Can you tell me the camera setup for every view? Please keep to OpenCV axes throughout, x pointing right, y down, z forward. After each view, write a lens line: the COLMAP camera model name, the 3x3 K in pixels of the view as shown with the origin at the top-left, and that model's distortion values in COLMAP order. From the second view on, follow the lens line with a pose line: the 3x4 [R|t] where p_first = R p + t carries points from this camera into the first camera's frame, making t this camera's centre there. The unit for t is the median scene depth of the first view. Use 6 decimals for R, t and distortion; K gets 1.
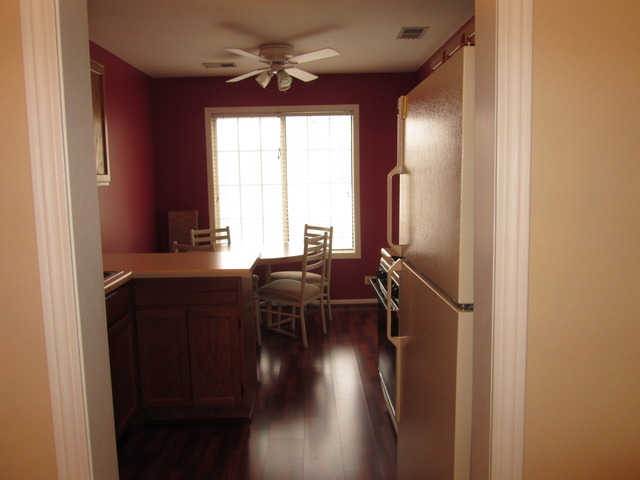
lens RADIAL K [[526.5, 0, 319.9], [0, 526.5, 240.0], [0, 0, 1]] dist [-0.035630, -0.002363]
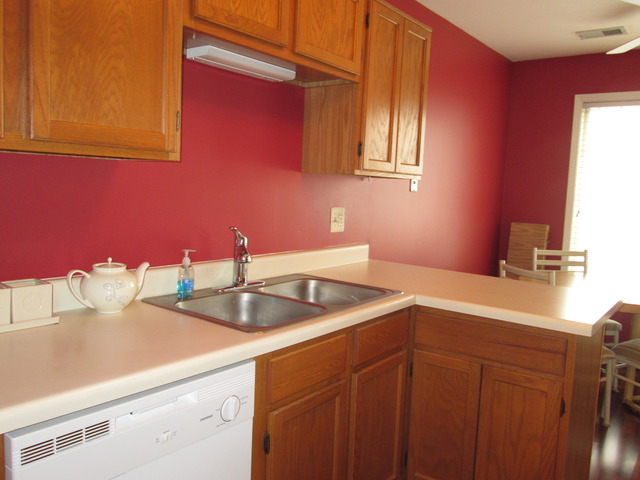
lens RADIAL K [[526.5, 0, 317.1], [0, 526.5, 241.2], [0, 0, 1]] dist [-0.035630, -0.002363]
pose [[0.772072, 0.115330, -0.624982, -0.009170], [-0.128006, 0.991463, 0.024826, -0.007717], [0.622510, 0.060834, 0.780244, 0.189709]]
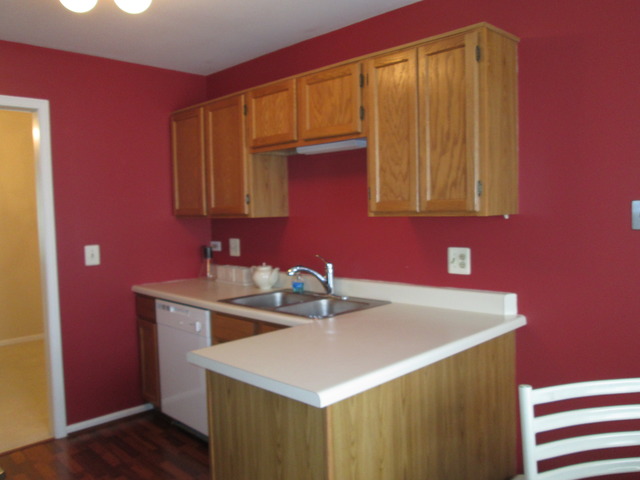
lens RADIAL K [[526.5, 0, 320.3], [0, 526.5, 238.8], [0, 0, 1]] dist [-0.035630, -0.002363]
pose [[-0.720250, 0.070532, -0.690120, 0.113342], [-0.048434, 0.987278, 0.151451, -0.110868], [0.692022, 0.142507, -0.707670, 0.888579]]
